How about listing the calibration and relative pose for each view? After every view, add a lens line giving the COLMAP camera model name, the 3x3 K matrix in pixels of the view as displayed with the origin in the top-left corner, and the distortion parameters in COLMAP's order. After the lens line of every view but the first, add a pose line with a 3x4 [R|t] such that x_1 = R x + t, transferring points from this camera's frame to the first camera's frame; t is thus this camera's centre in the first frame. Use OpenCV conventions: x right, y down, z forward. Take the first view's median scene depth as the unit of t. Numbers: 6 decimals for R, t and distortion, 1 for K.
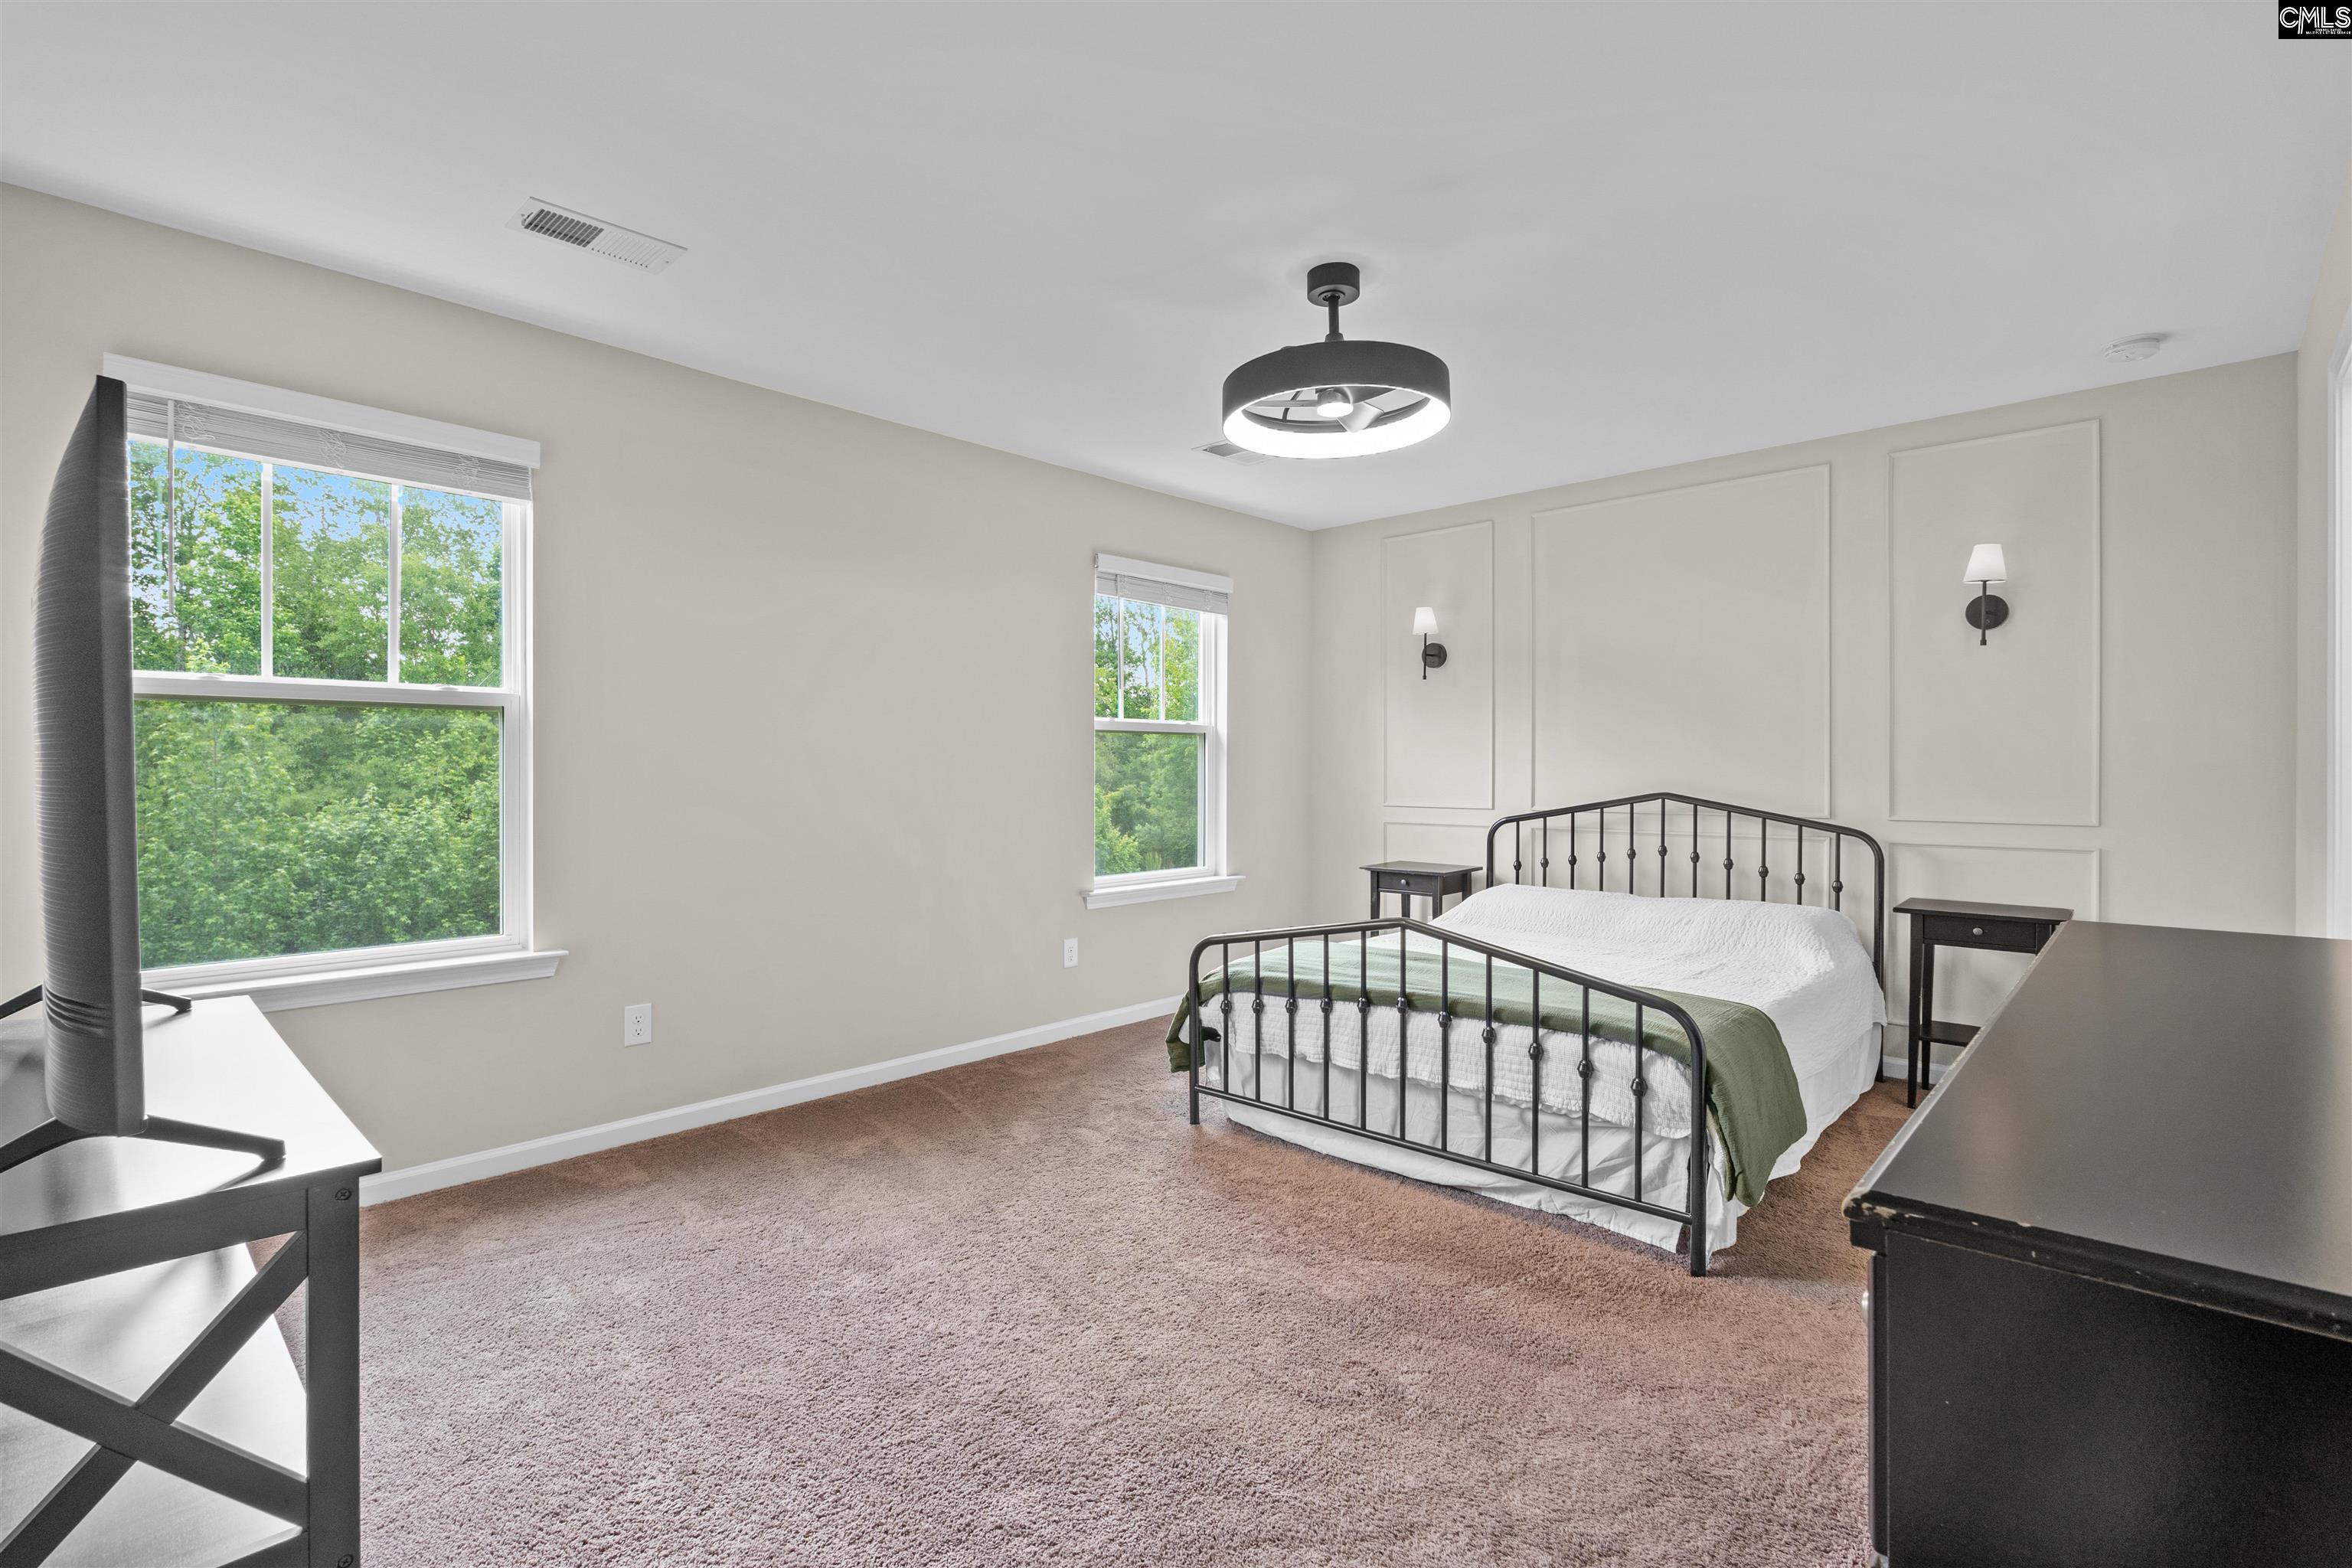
lens RADIAL K [[1082.6, 0, 1170.3], [0, 1082.6, 779.8], [0, 0, 1]] dist [-0.014190, -0.000400]
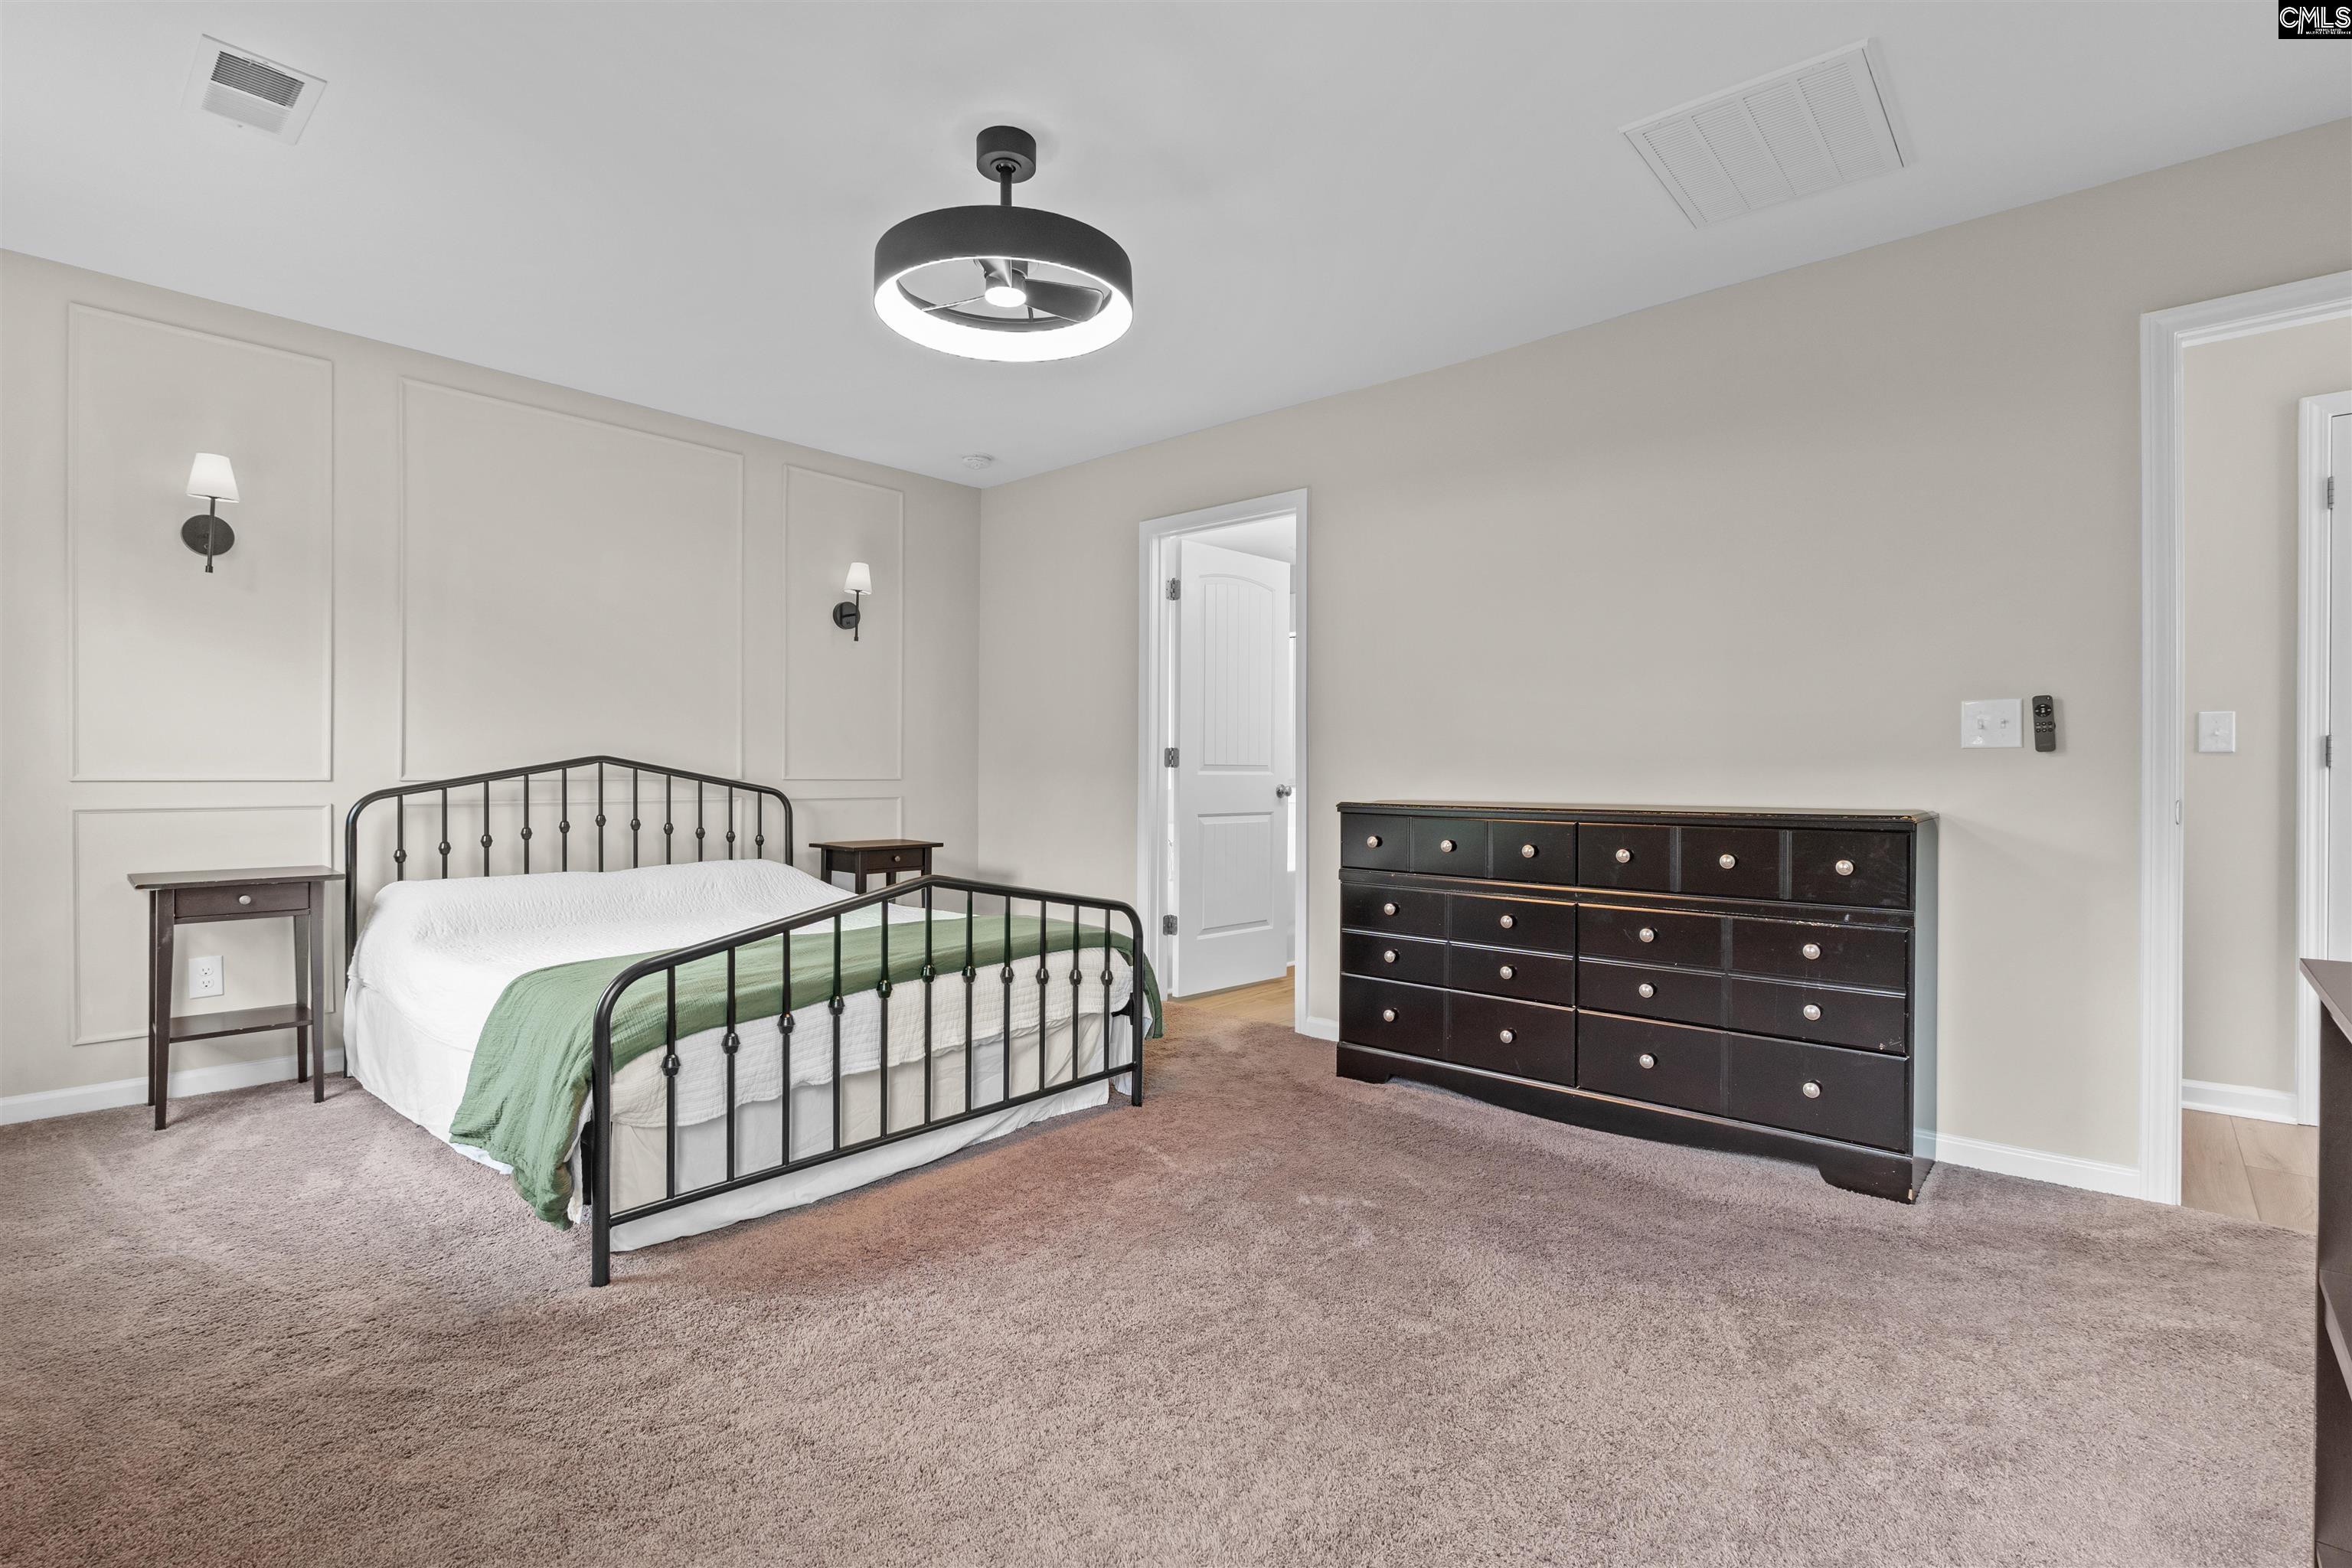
lens RADIAL K [[1082.6, 0, 1170.3], [0, 1082.6, 779.8], [0, 0, 1]] dist [-0.014190, -0.000400]
pose [[-0.031901, -0.005304, 0.999477, -0.609759], [0.009023, 0.999944, 0.005594, 0.041853], [-0.999450, 0.009196, -0.031851, 0.742761]]
